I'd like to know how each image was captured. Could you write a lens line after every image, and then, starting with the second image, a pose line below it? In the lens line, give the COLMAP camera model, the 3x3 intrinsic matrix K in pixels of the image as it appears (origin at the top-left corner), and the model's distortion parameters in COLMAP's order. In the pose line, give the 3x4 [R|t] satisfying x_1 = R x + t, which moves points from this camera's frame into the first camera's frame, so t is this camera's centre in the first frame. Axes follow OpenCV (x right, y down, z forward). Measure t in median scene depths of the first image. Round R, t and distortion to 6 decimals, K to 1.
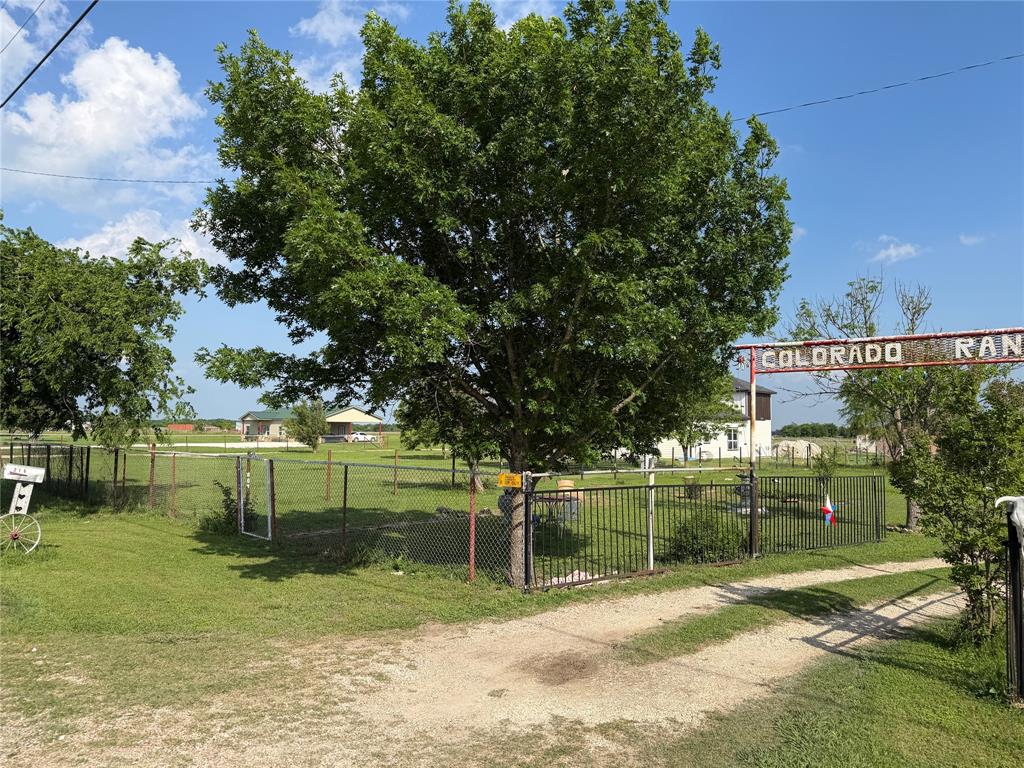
lens RADIAL K [[716.8, 0, 513.7], [0, 716.8, 384.4], [0, 0, 1]] dist [0.053206, -0.059515]
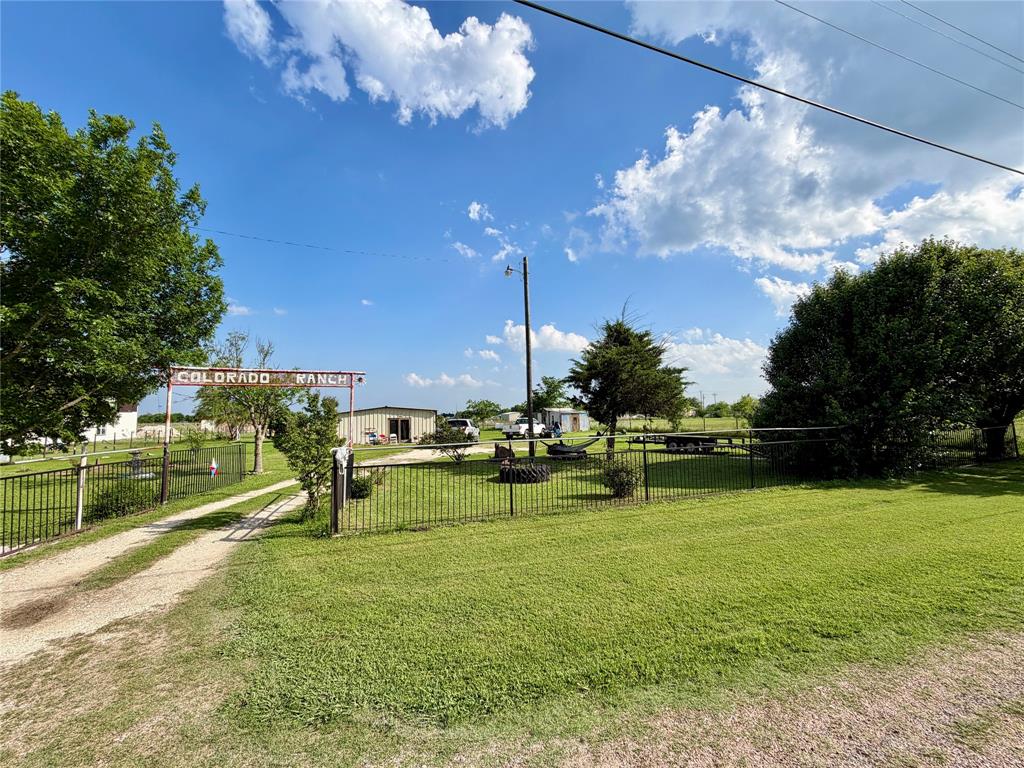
lens RADIAL K [[413.8, 0, 508.4], [0, 413.8, 387.5], [0, 0, 1]] dist [0.005996, -0.000132]
pose [[0.458437, 0.039502, 0.887849, -0.157401], [-0.035421, 0.999030, -0.026159, -0.015279], [-0.888021, -0.019456, 0.459391, -0.067515]]
